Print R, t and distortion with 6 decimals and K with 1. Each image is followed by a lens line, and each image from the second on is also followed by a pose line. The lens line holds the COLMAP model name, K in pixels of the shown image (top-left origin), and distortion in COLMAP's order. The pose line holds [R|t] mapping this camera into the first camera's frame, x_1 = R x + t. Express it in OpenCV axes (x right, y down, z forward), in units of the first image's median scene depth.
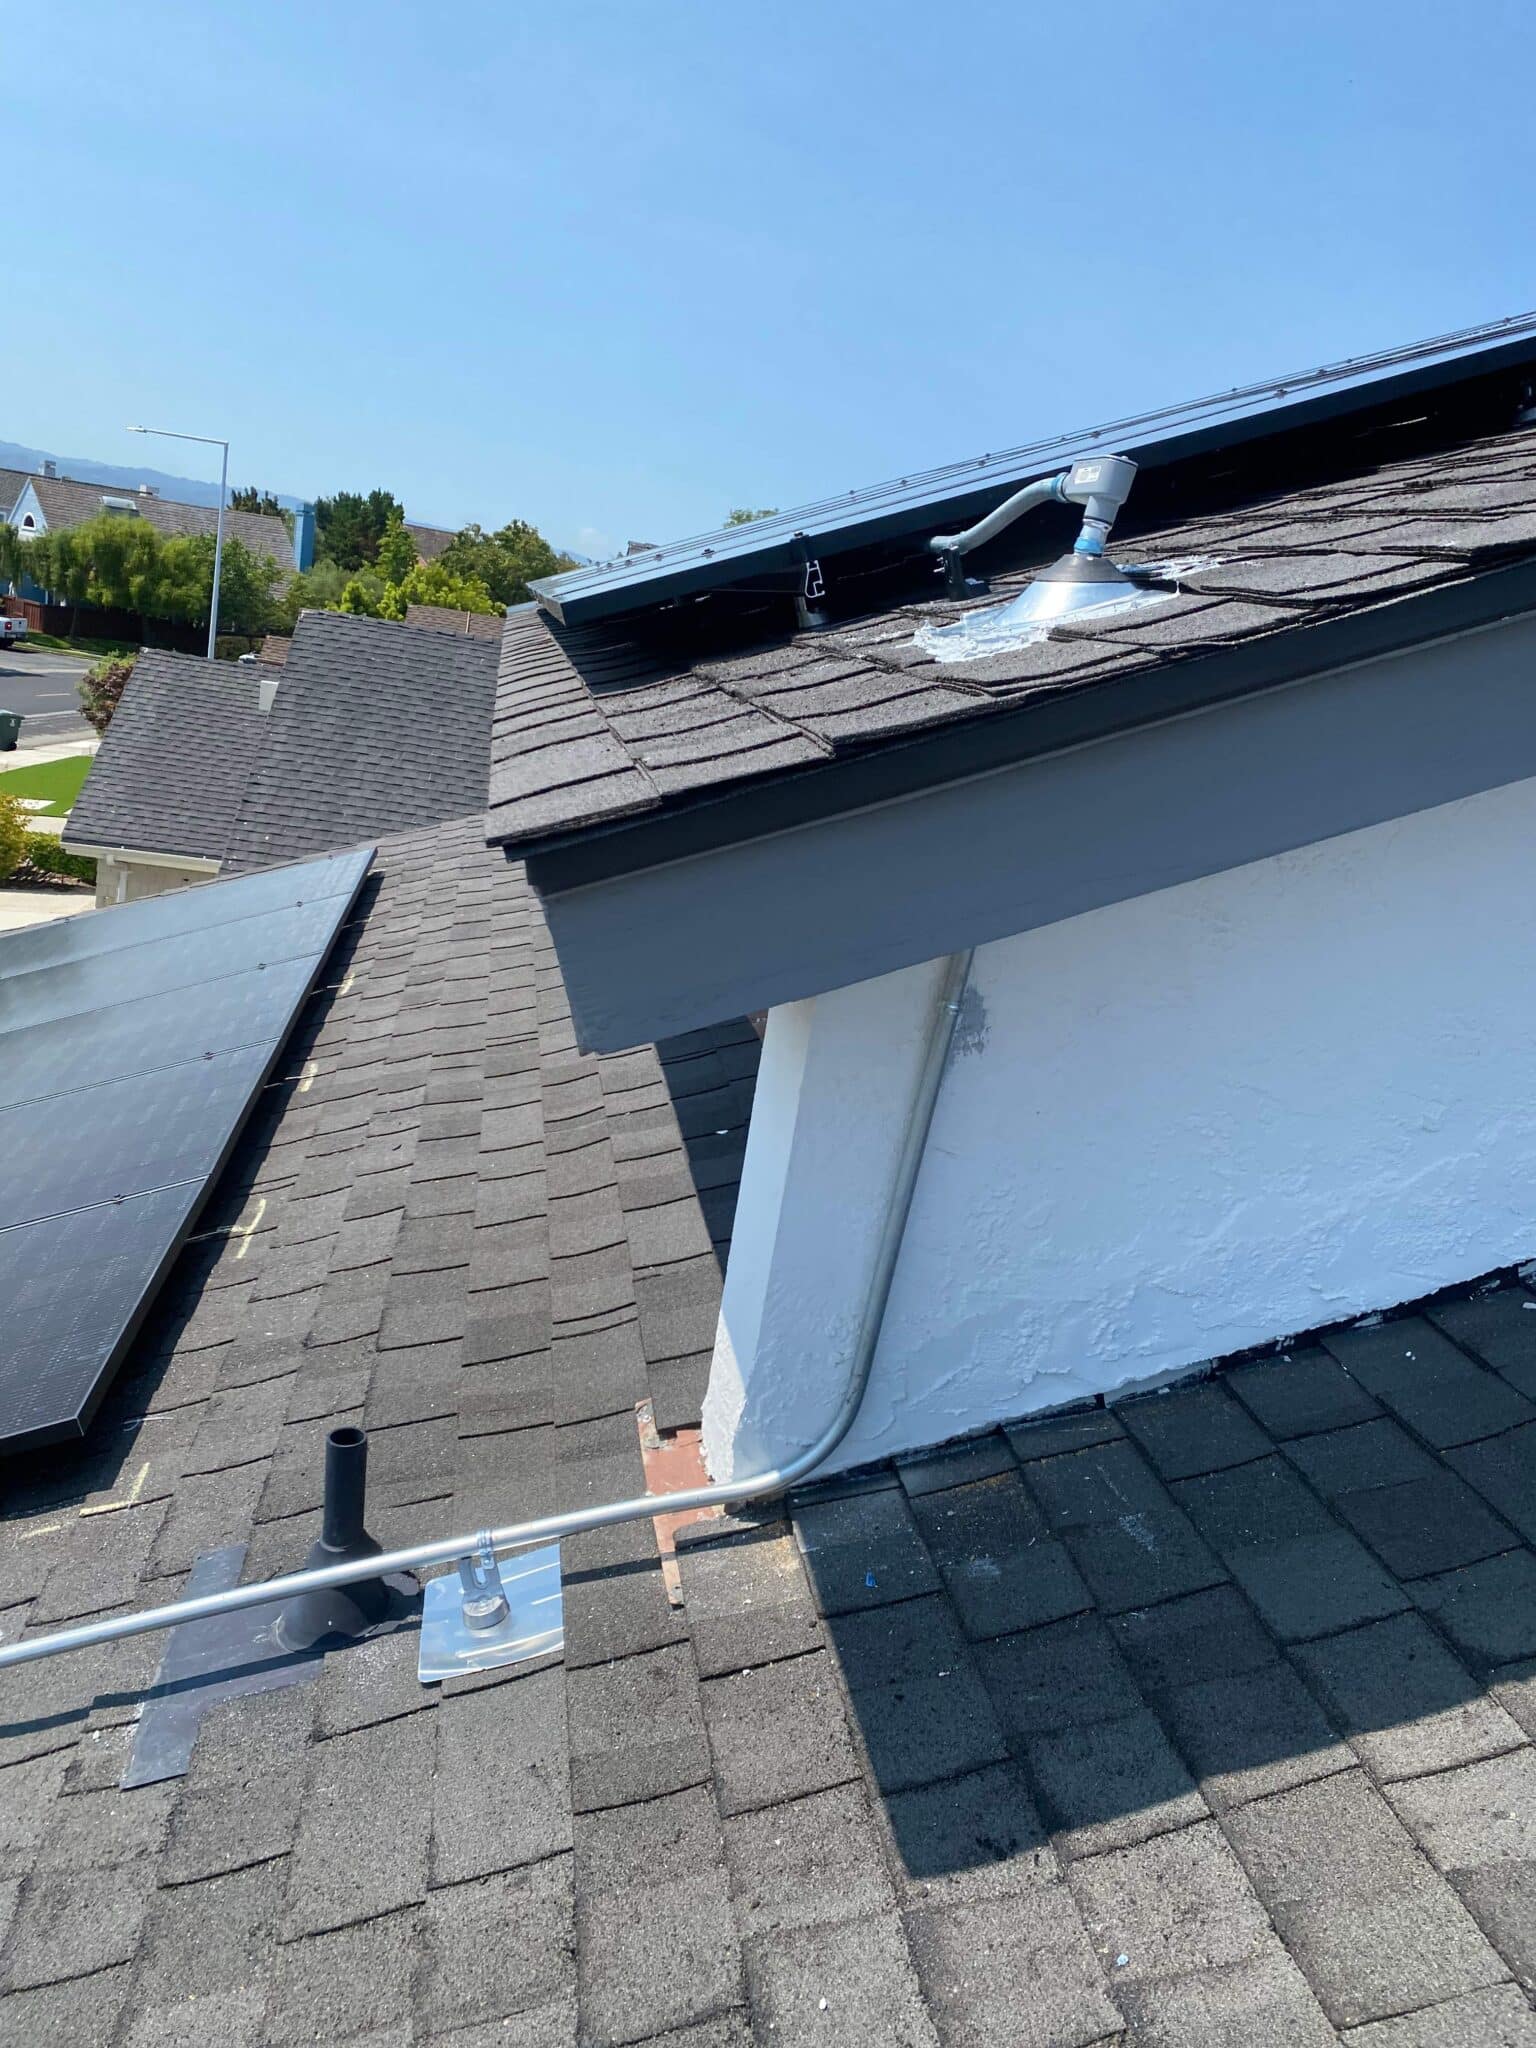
lens RADIAL K [[1563.6, 0, 762.6], [0, 1563.6, 1004.2], [0, 0, 1]] dist [0.018167, -0.016778]
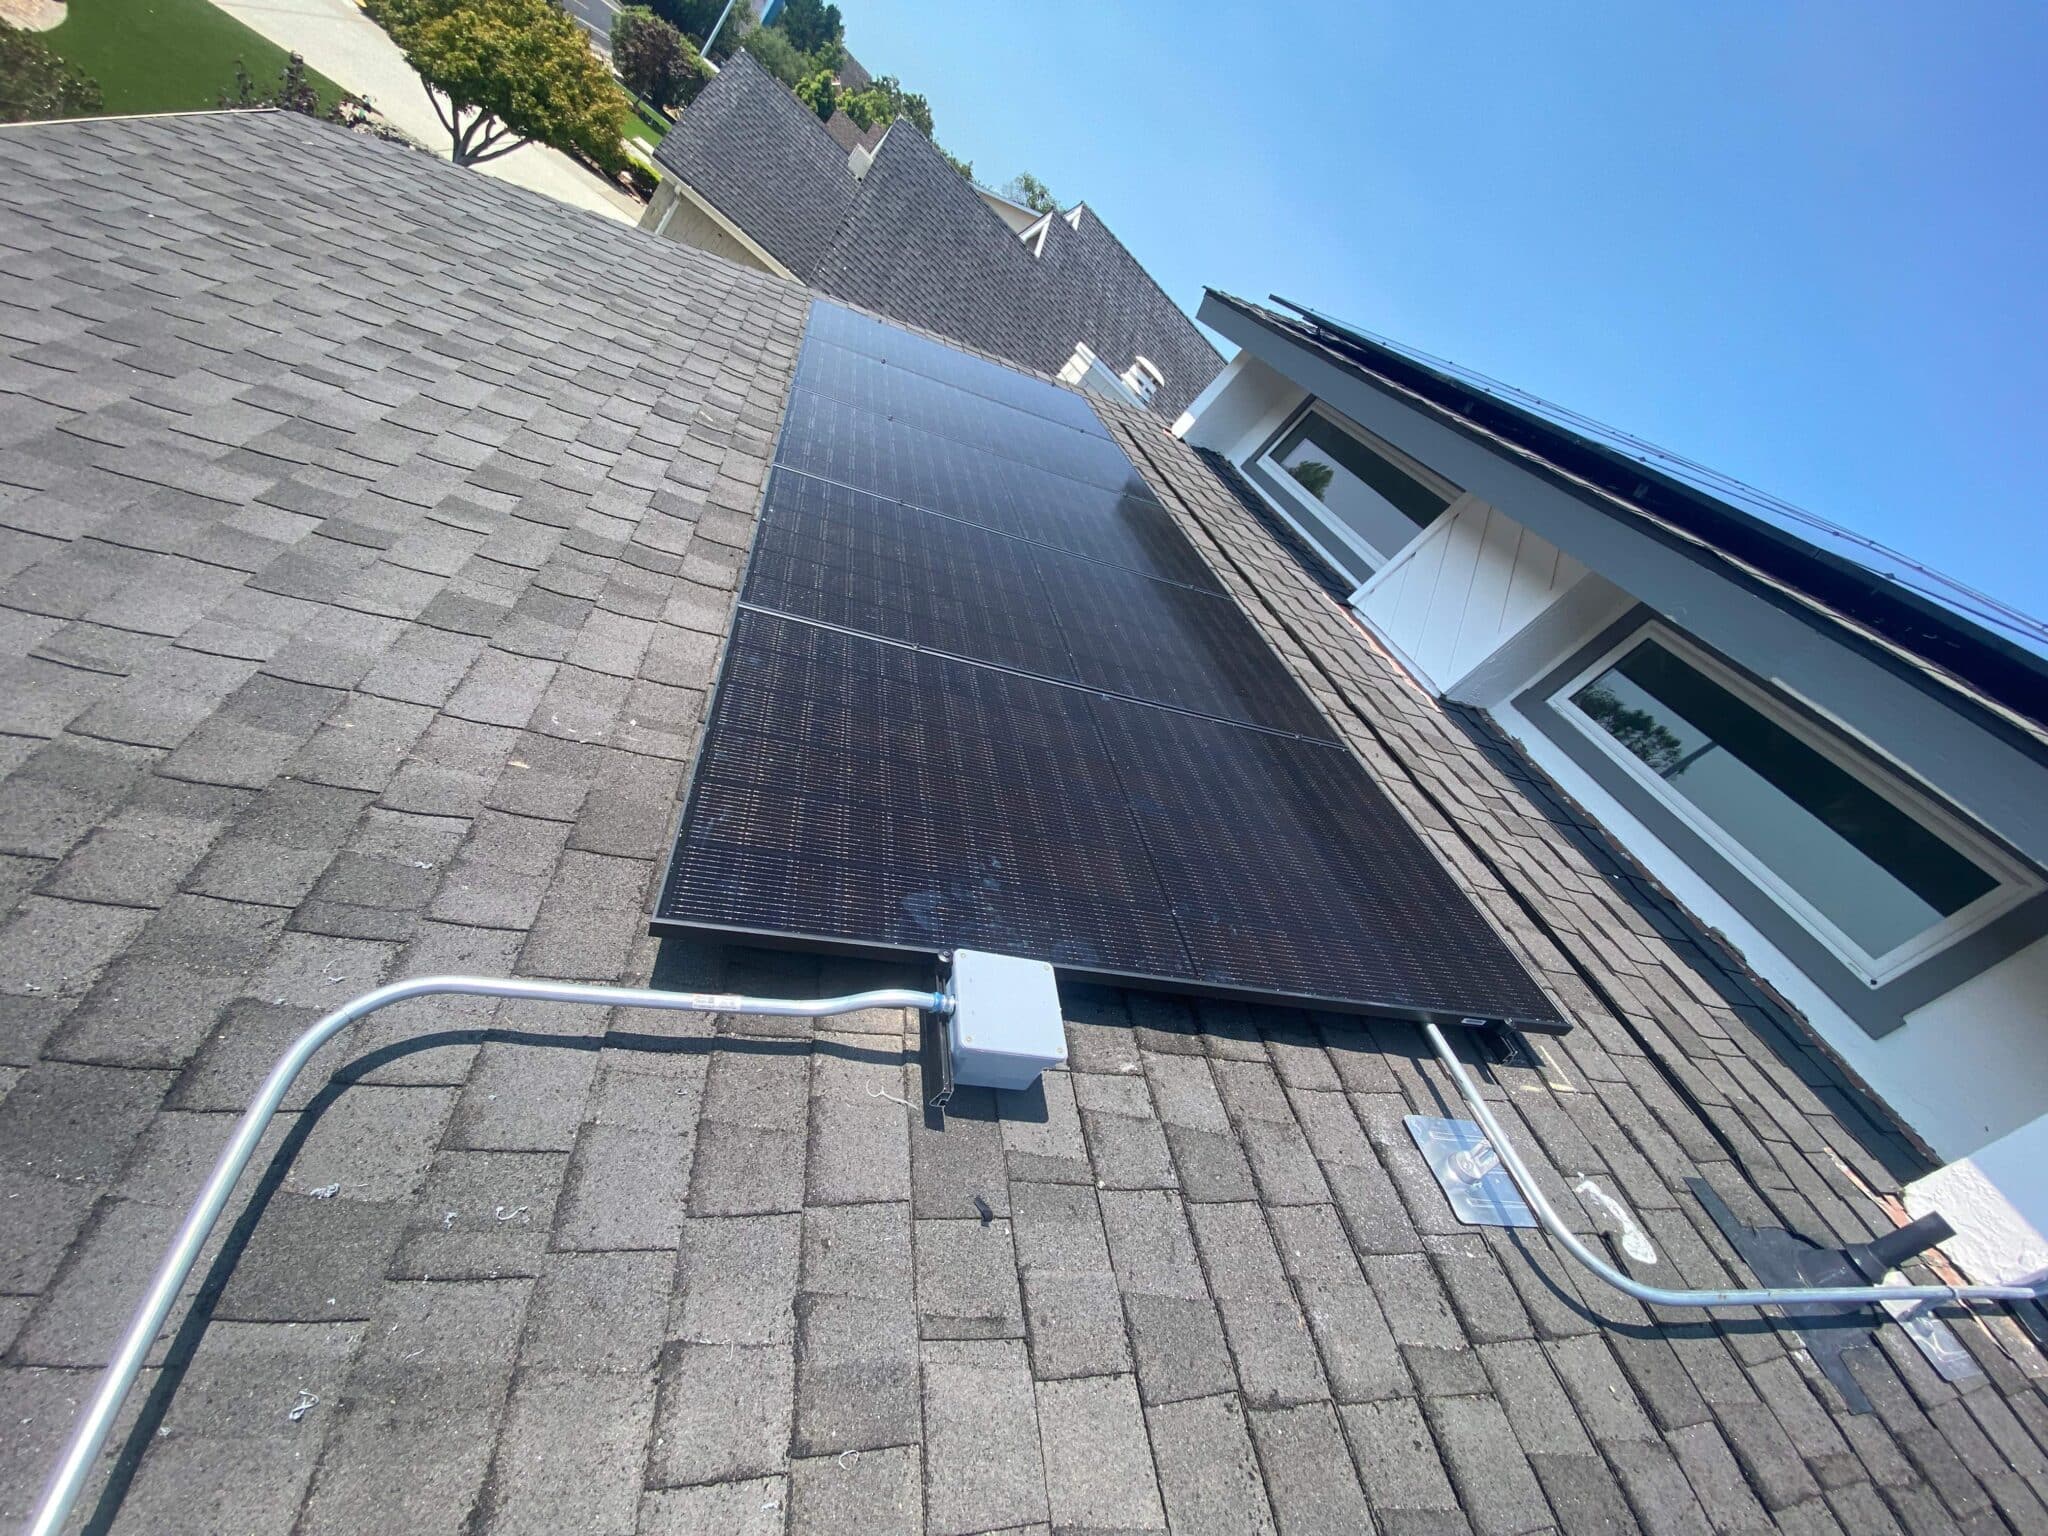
lens RADIAL K [[823.0, 0, 1024.0], [0, 823.0, 768.0], [0, 0, 1]] dist [0.018557, -0.019385]
pose [[0.844624, 0.429216, 0.319975, -0.986291], [-0.507216, 0.832801, 0.221753, 0.124732], [-0.171295, -0.349595, 0.921109, 0.382565]]
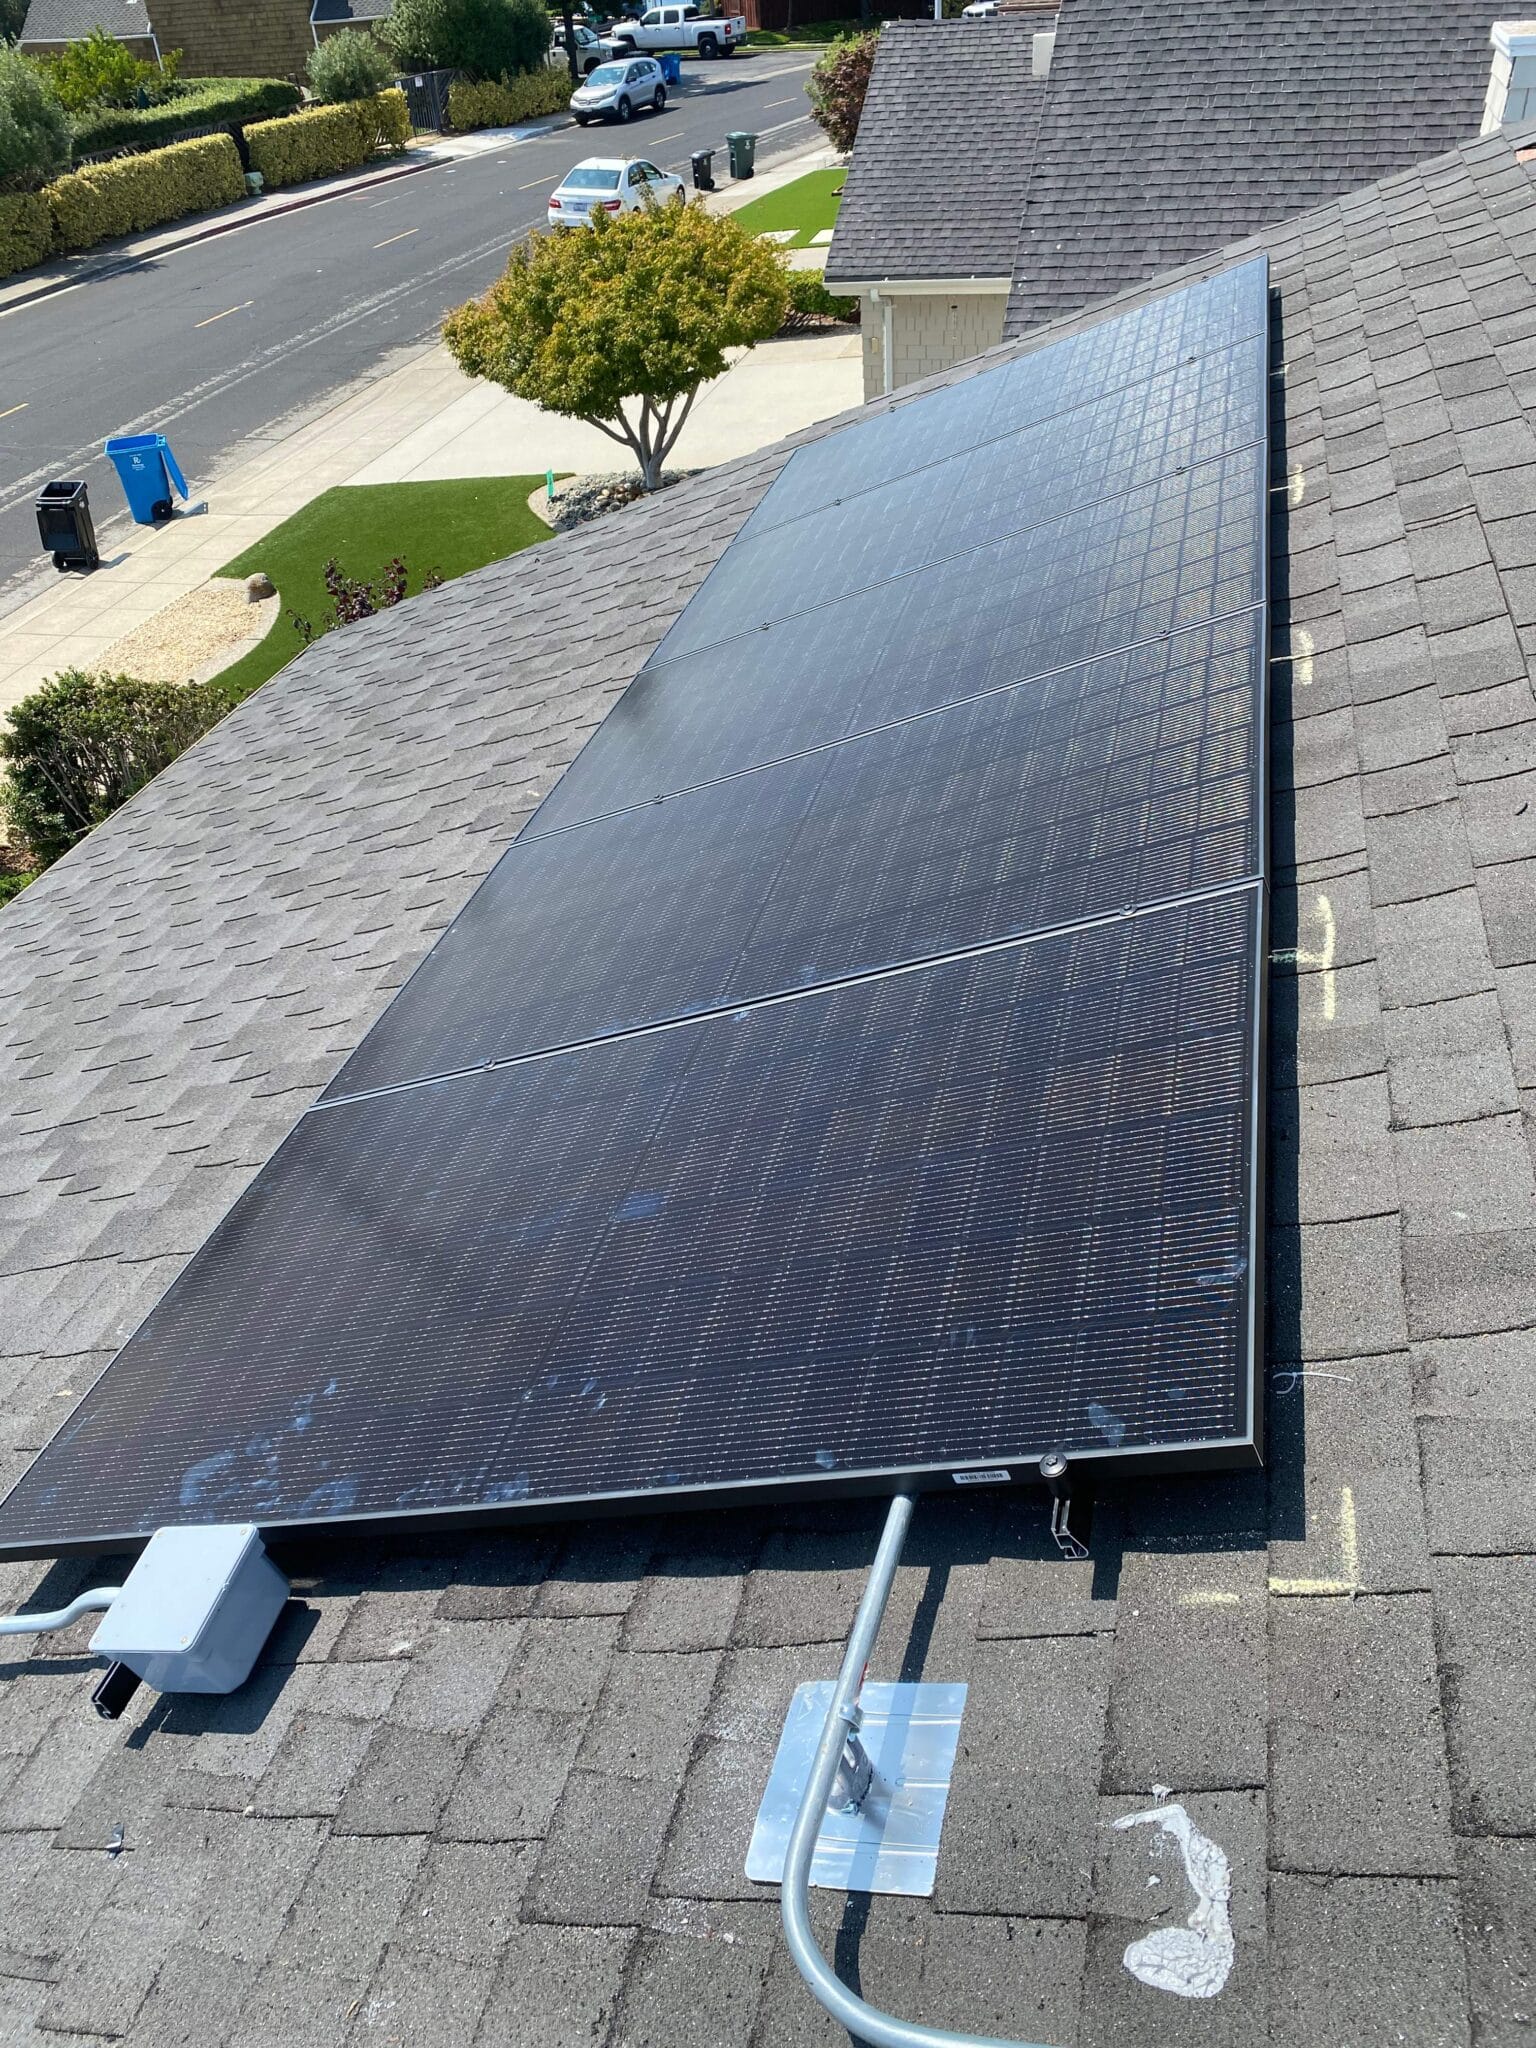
lens RADIAL K [[1581.4, 0, 760.4], [0, 1581.4, 983.3], [0, 0, 1]] dist [0.012913, 0.011666]
pose [[0.894720, 0.045174, -0.444338, -0.277230], [0.111153, 0.941048, 0.319491, -0.105982], [0.432576, -0.335244, 0.836953, 0.367070]]
